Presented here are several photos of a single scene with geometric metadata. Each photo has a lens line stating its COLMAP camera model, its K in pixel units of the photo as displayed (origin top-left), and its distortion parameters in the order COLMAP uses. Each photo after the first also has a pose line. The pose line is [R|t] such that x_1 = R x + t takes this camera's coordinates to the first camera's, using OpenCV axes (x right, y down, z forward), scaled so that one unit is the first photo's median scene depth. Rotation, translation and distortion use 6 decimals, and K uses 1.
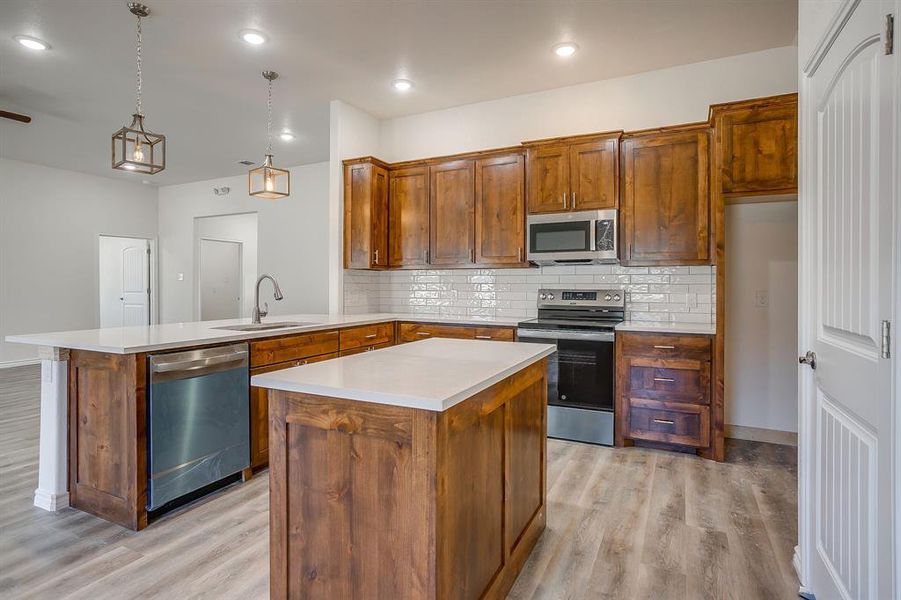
lens RADIAL K [[475.4, 0, 448.9], [0, 475.4, 284.9], [0, 0, 1]] dist [-0.048288, 0.033128]
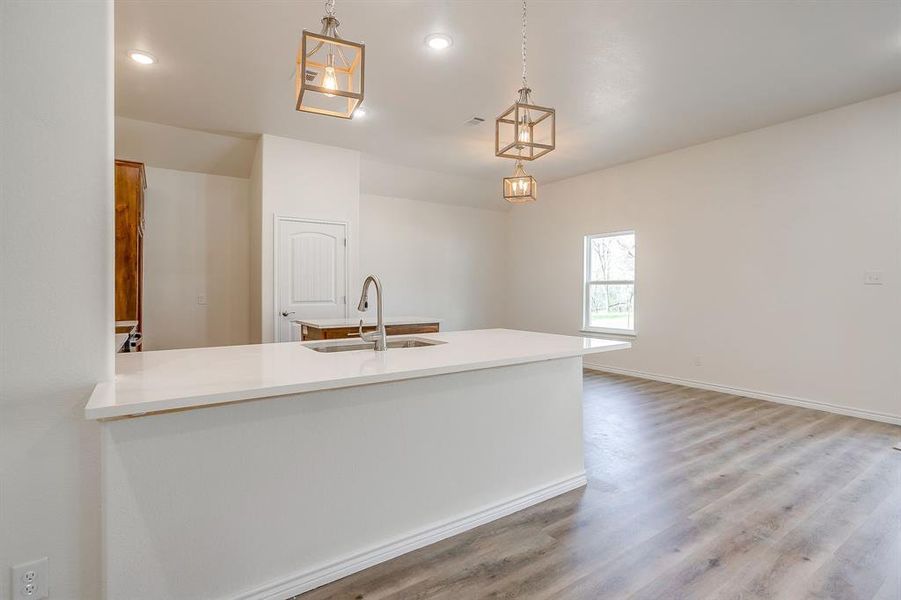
lens RADIAL K [[438.7, 0, 448.7], [0, 438.7, 293.6], [0, 0, 1]] dist [-0.039642, 0.024225]
pose [[-0.868313, -0.008669, 0.495941, -0.797863], [-0.003925, 0.999936, 0.010607, -0.002859], [-0.496001, 0.007264, -0.868291, 1.493813]]
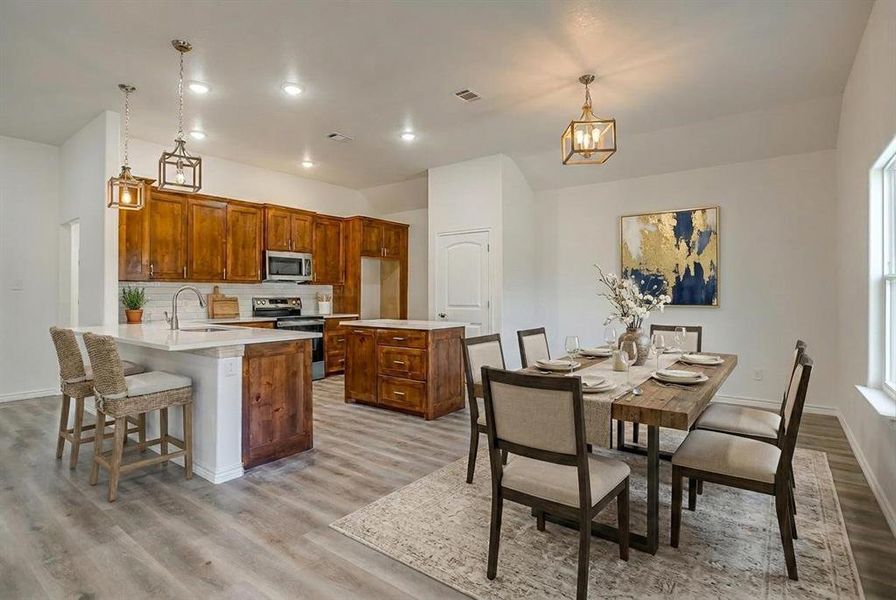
lens RADIAL K [[445.6, 0, 445.4], [0, 445.6, 293.3], [0, 0, 1]] dist [-0.054020, 0.025362]
pose [[0.184458, 0.001157, 0.982840, -1.326284], [0.000906, 0.999999, -0.001348, -0.002662], [-0.982840, 0.001139, 0.184456, 0.170433]]
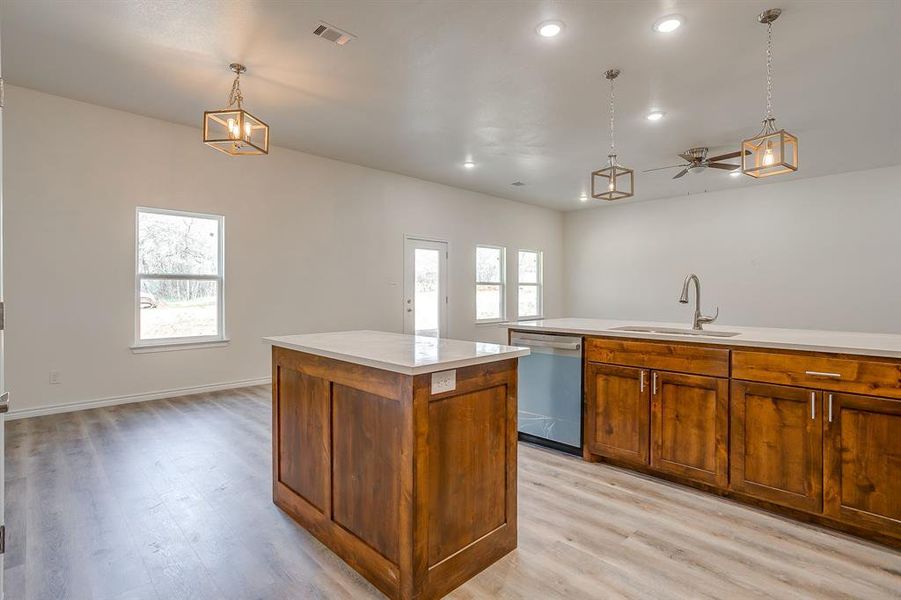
lens RADIAL K [[438.7, 0, 448.7], [0, 438.7, 293.6], [0, 0, 1]] dist [-0.039642, 0.024225]
pose [[-0.330970, 0.003294, -0.943636, 0.528845], [-0.002762, 0.999986, 0.004459, 0.011570], [0.943637, 0.004082, -0.330956, 0.831507]]
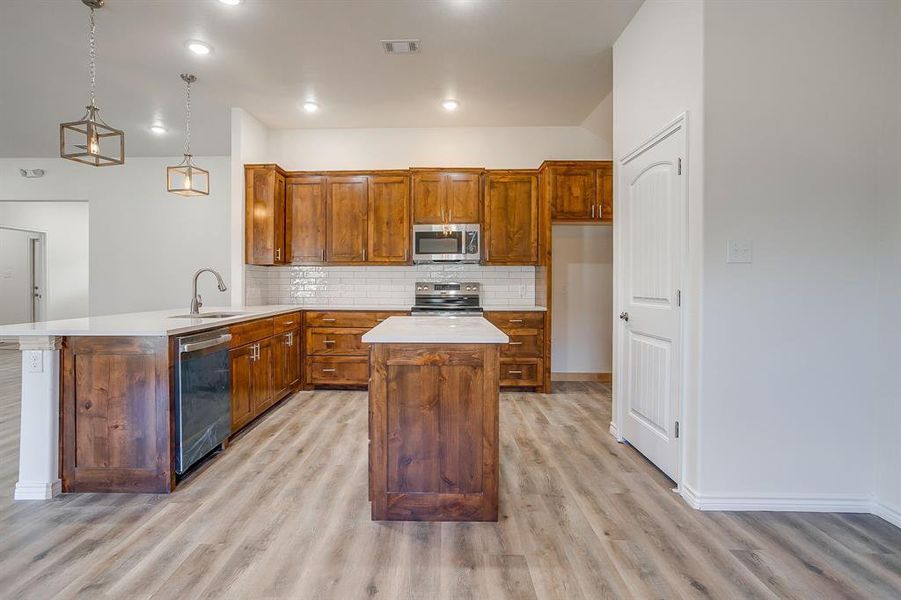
lens RADIAL K [[449.6, 0, 434.6], [0, 449.6, 288.3], [0, 0, 1]] dist [-0.044436, 0.031799]
pose [[0.905285, -0.005909, 0.424764, -0.344911], [0.000781, 0.999925, 0.012245, 0.012613], [-0.424805, -0.010753, 0.905221, -0.150614]]
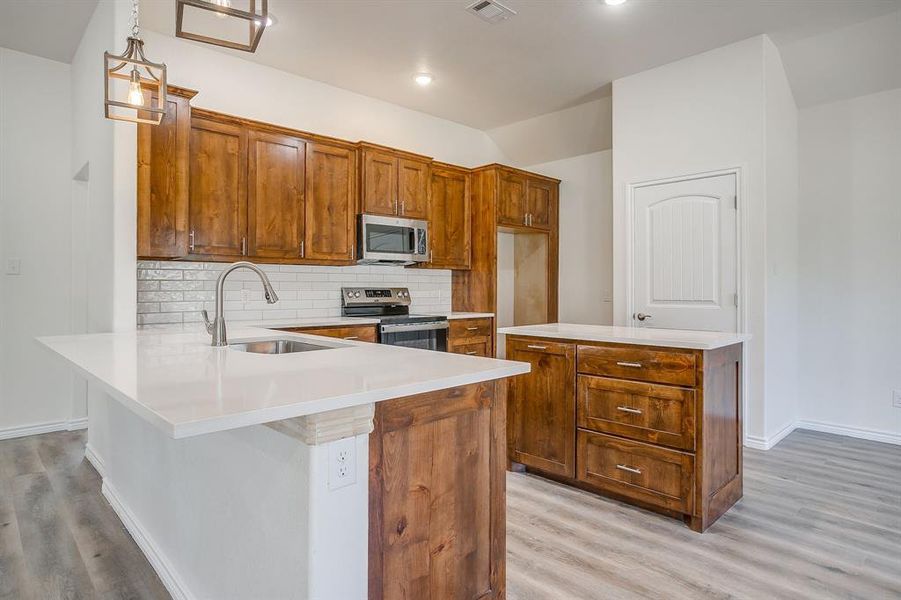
lens RADIAL K [[510.4, 0, 450.3], [0, 510.4, 288.0], [0, 0, 1]] dist [-0.053615, 0.039228]
pose [[0.341808, -0.001489, 0.939769, -0.904453], [0.000696, 0.999999, 0.001331, 0.011096], [-0.939770, 0.000199, 0.341809, 0.519538]]
